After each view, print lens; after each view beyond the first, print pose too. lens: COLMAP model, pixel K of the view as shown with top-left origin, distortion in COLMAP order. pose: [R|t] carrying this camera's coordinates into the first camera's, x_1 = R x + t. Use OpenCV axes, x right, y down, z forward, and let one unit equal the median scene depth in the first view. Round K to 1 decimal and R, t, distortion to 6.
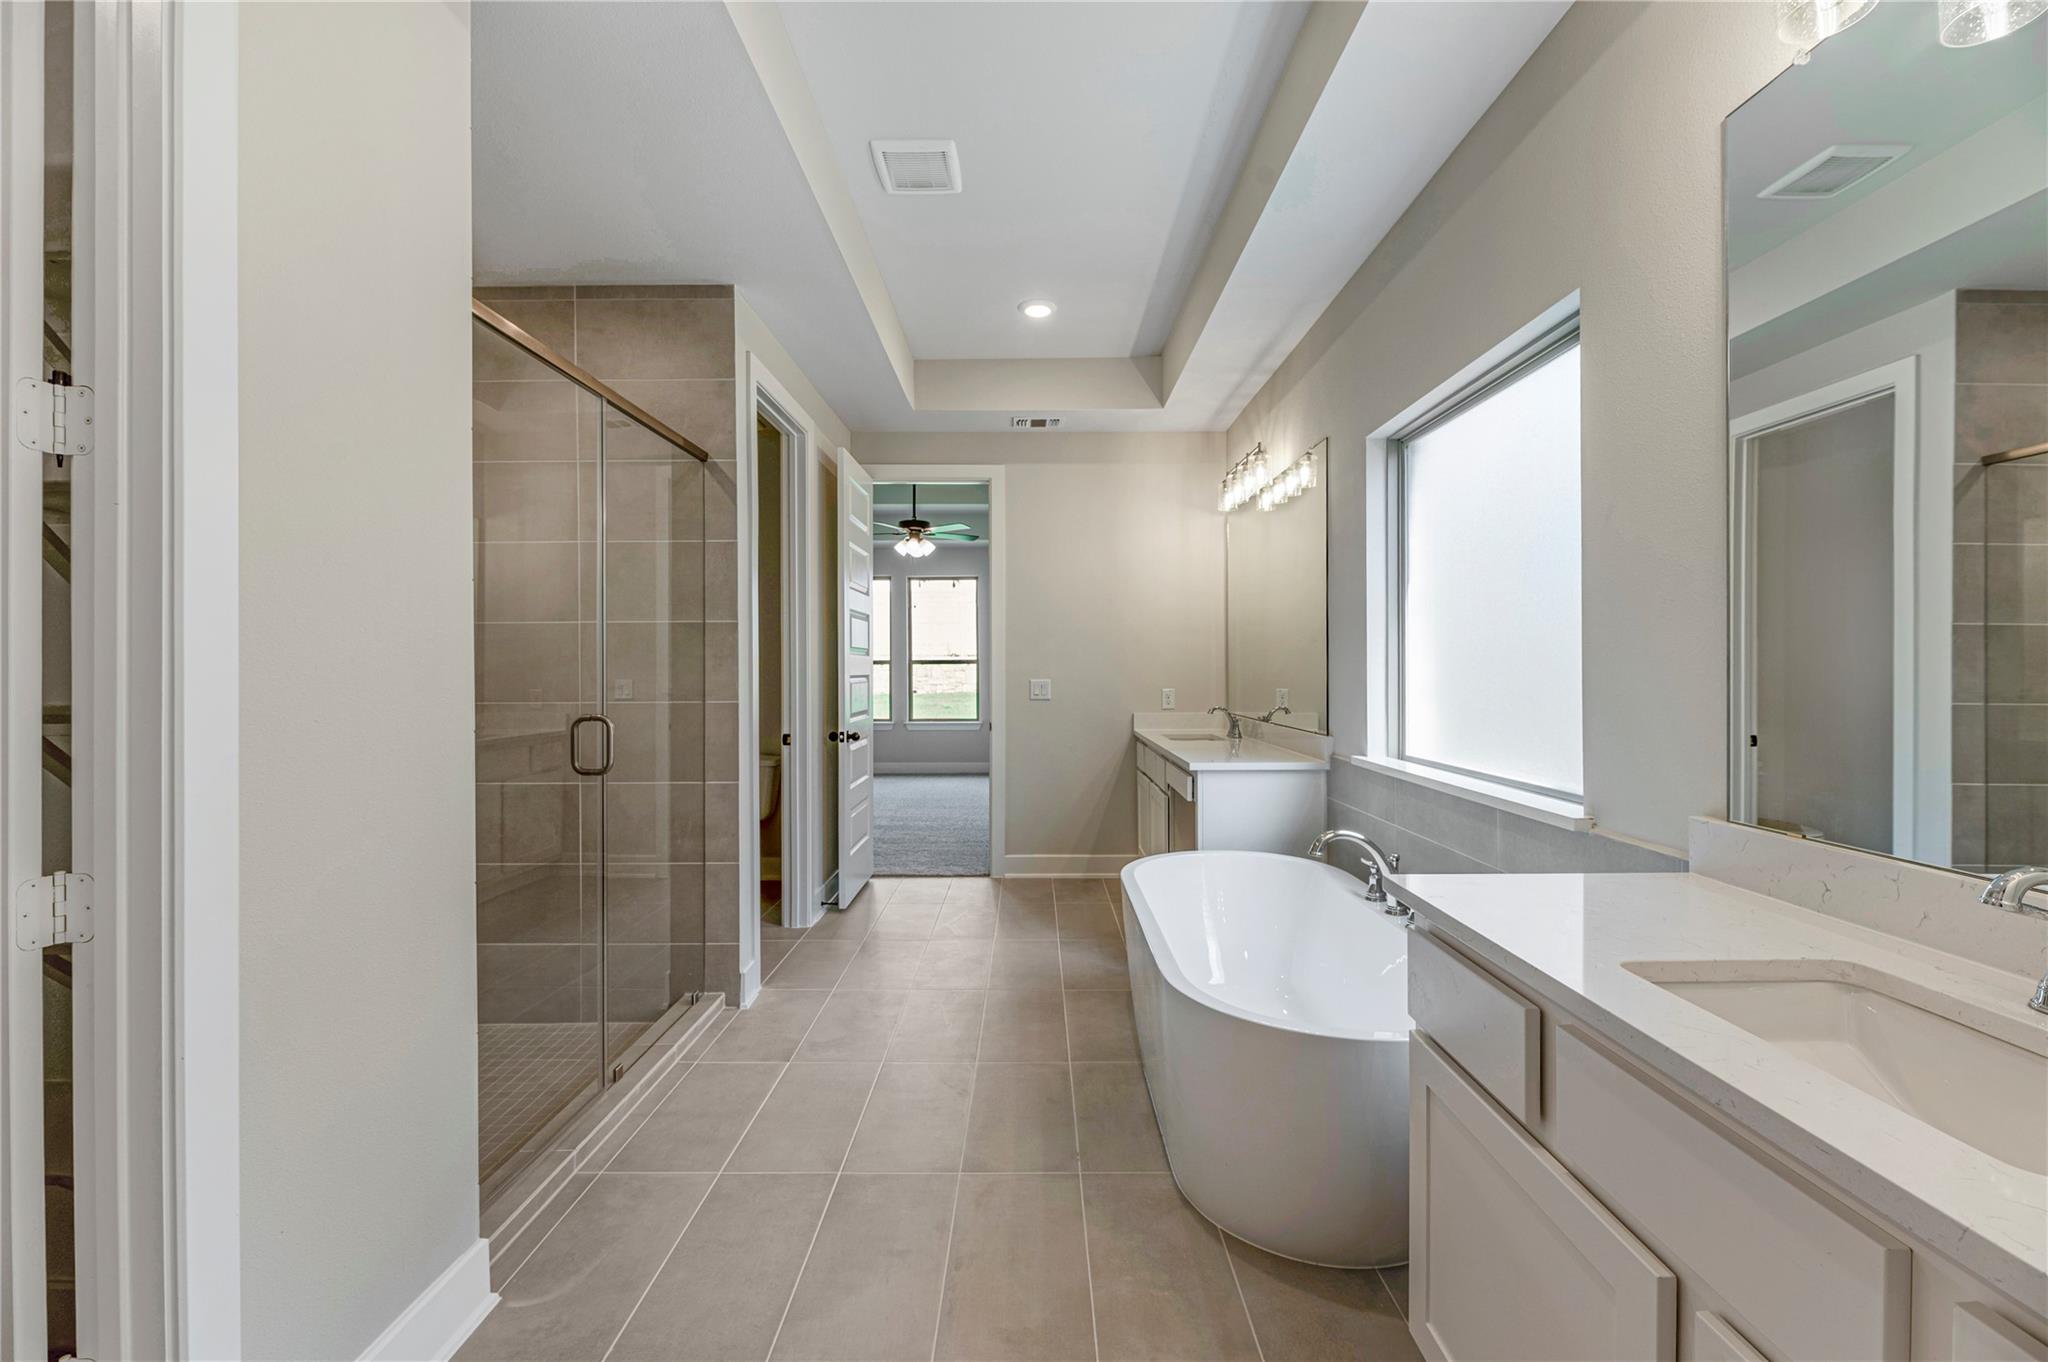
lens RADIAL K [[831.8, 0, 1018.6], [0, 831.8, 674.3], [0, 0, 1]] dist [-0.000539, -0.000064]
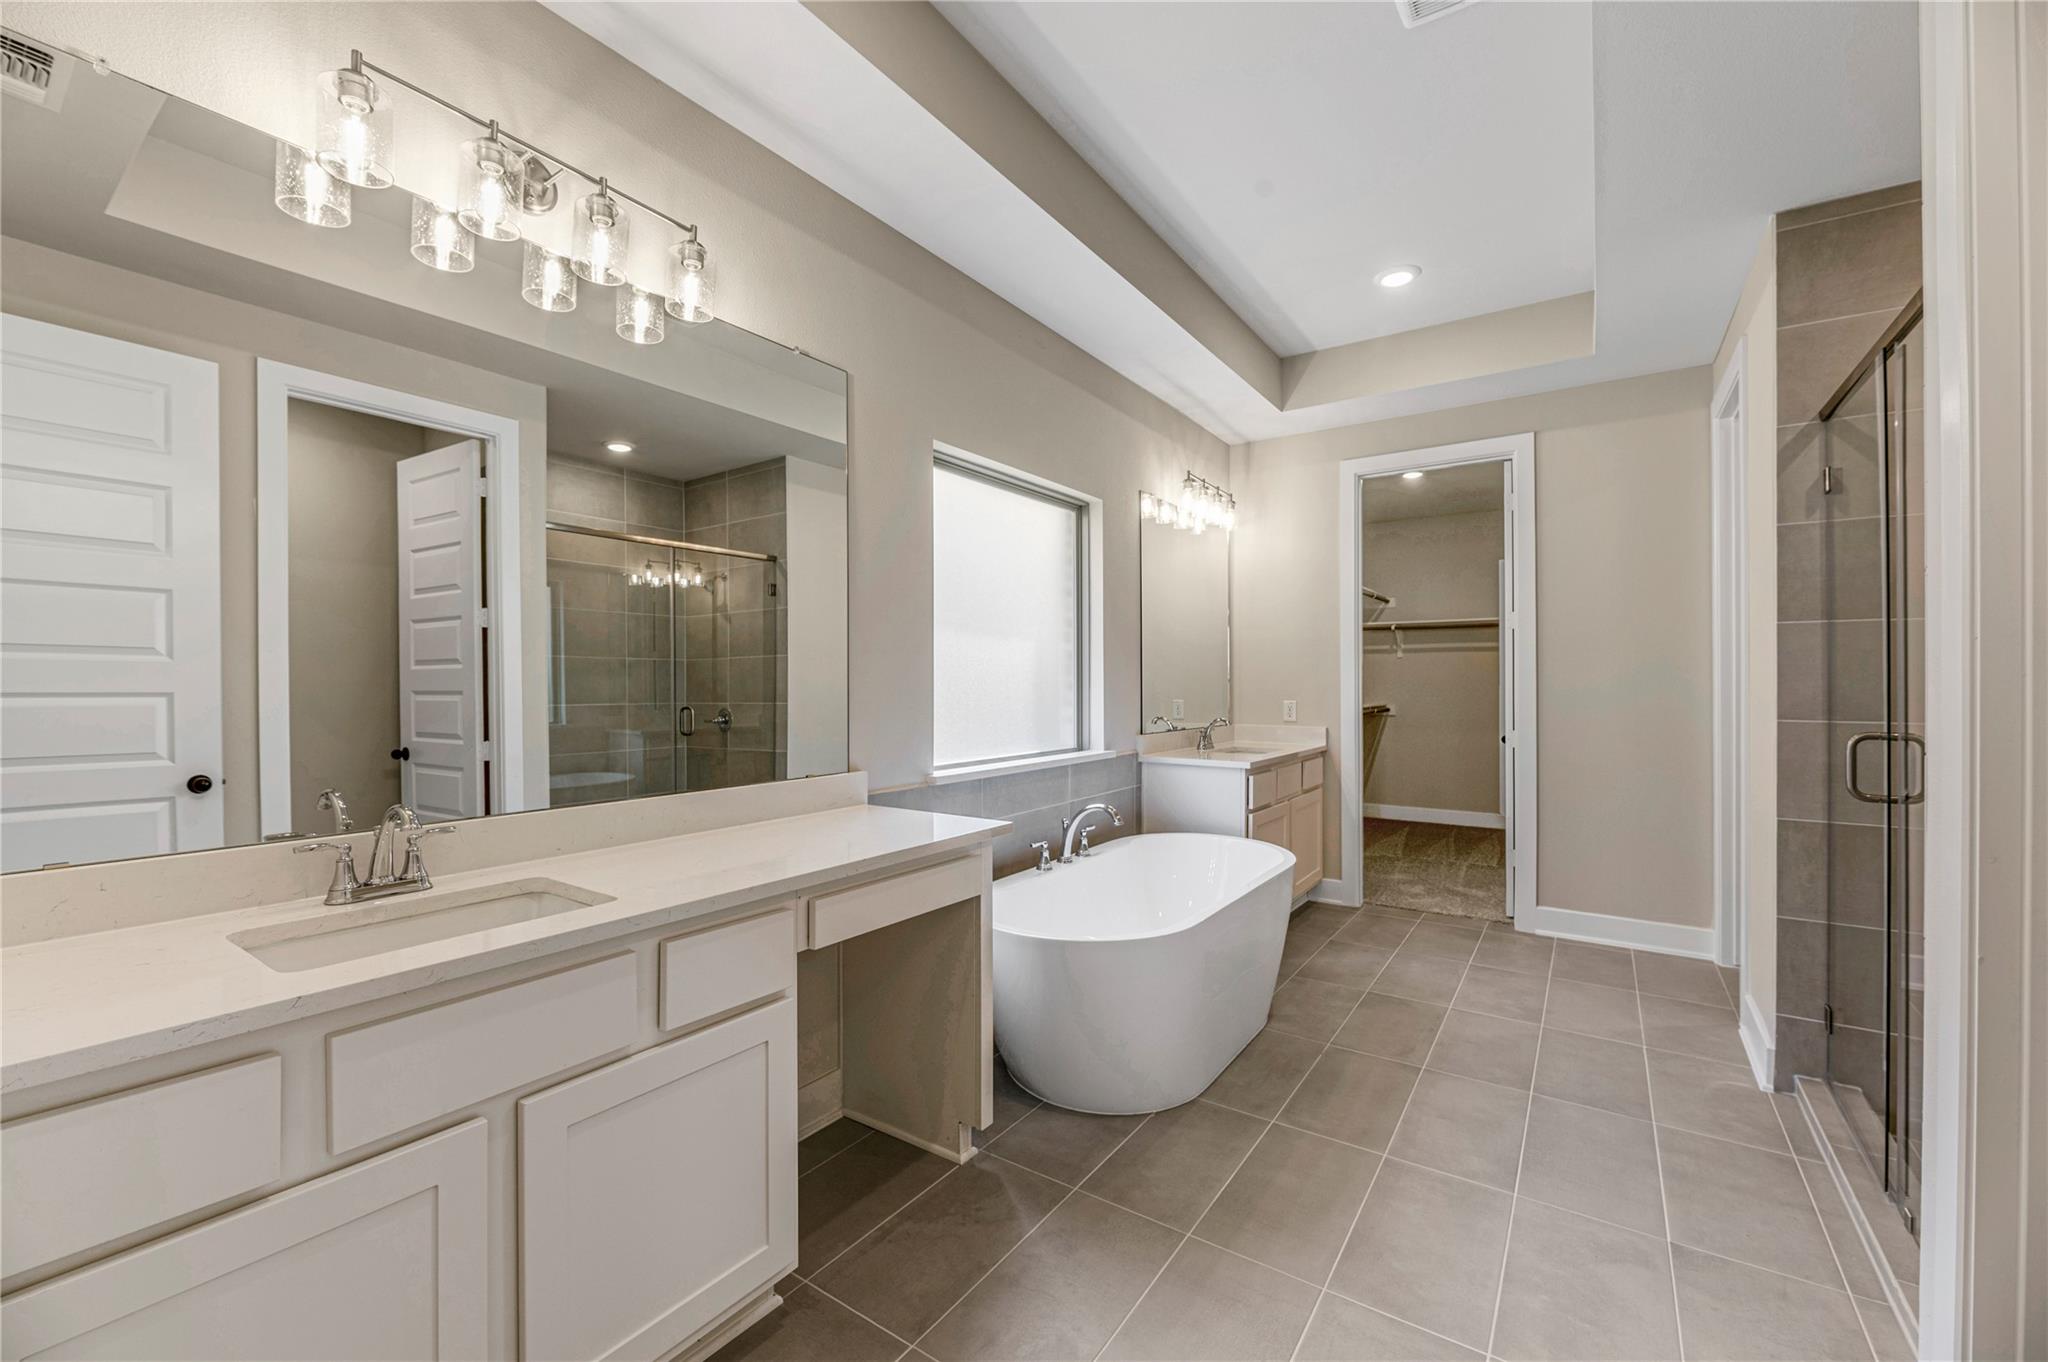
lens RADIAL K [[831.8, 0, 1018.6], [0, 831.8, 674.3], [0, 0, 1]] dist [-0.000539, -0.000064]
pose [[-0.828724, 0.005940, 0.559626, -0.260621], [0.008593, 0.999961, 0.002111, -0.025931], [-0.559592, 0.006558, -0.828743, 2.279275]]
